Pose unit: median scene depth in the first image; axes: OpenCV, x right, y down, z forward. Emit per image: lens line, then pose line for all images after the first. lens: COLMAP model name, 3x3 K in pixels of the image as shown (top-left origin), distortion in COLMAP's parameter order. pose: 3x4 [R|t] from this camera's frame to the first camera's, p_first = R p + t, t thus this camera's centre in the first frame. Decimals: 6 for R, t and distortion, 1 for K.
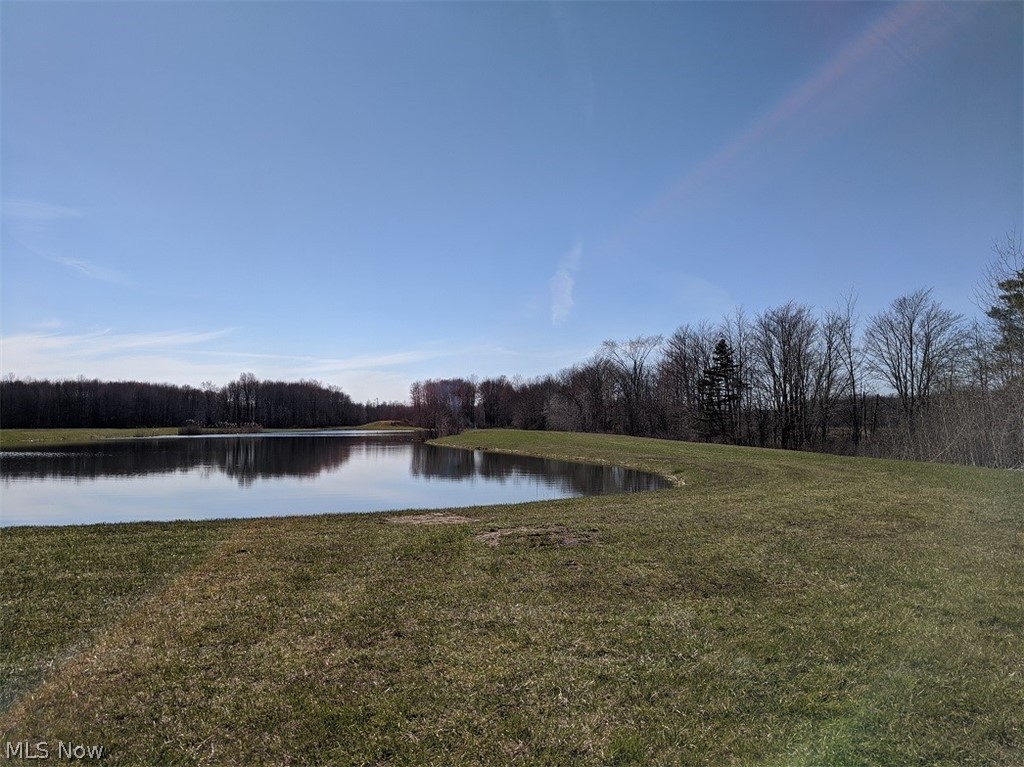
lens RADIAL K [[769.6, 0, 506.3], [0, 769.6, 384.3], [0, 0, 1]] dist [-0.016063, 0.029133]
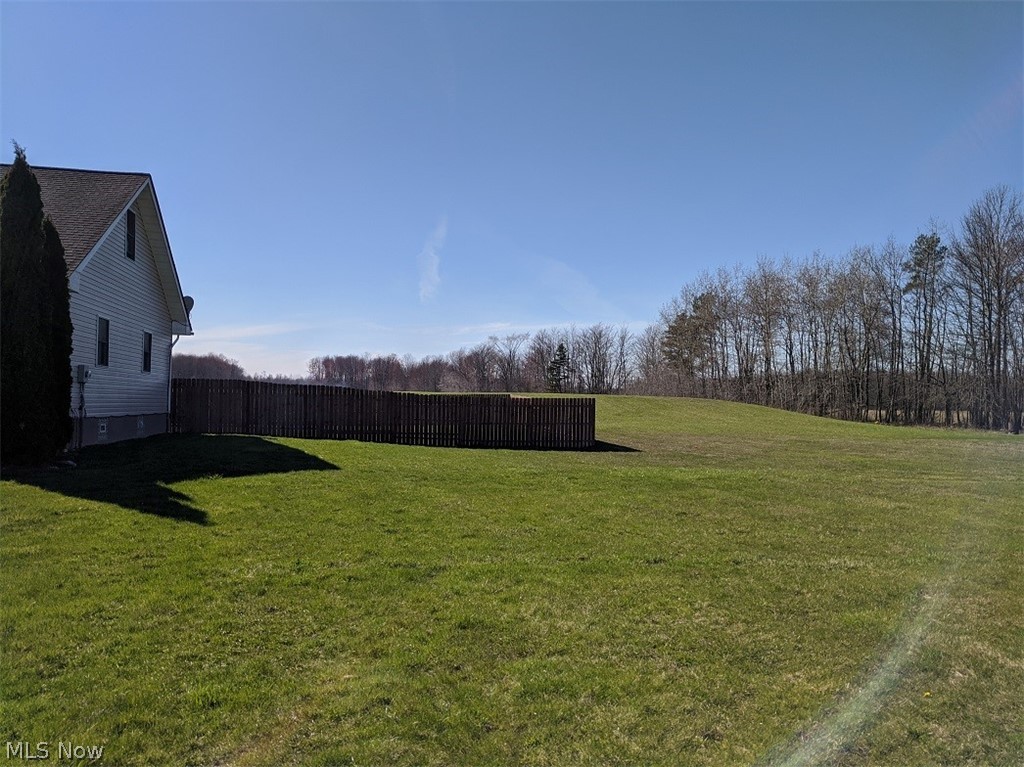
lens RADIAL K [[769.6, 0, 506.3], [0, 769.6, 384.3], [0, 0, 1]] dist [-0.016063, 0.029133]
pose [[0.983917, 0.018797, 0.177632, -0.067592], [-0.024044, 0.999334, 0.027434, -0.003469], [-0.176998, -0.031263, 0.983714, -0.305678]]
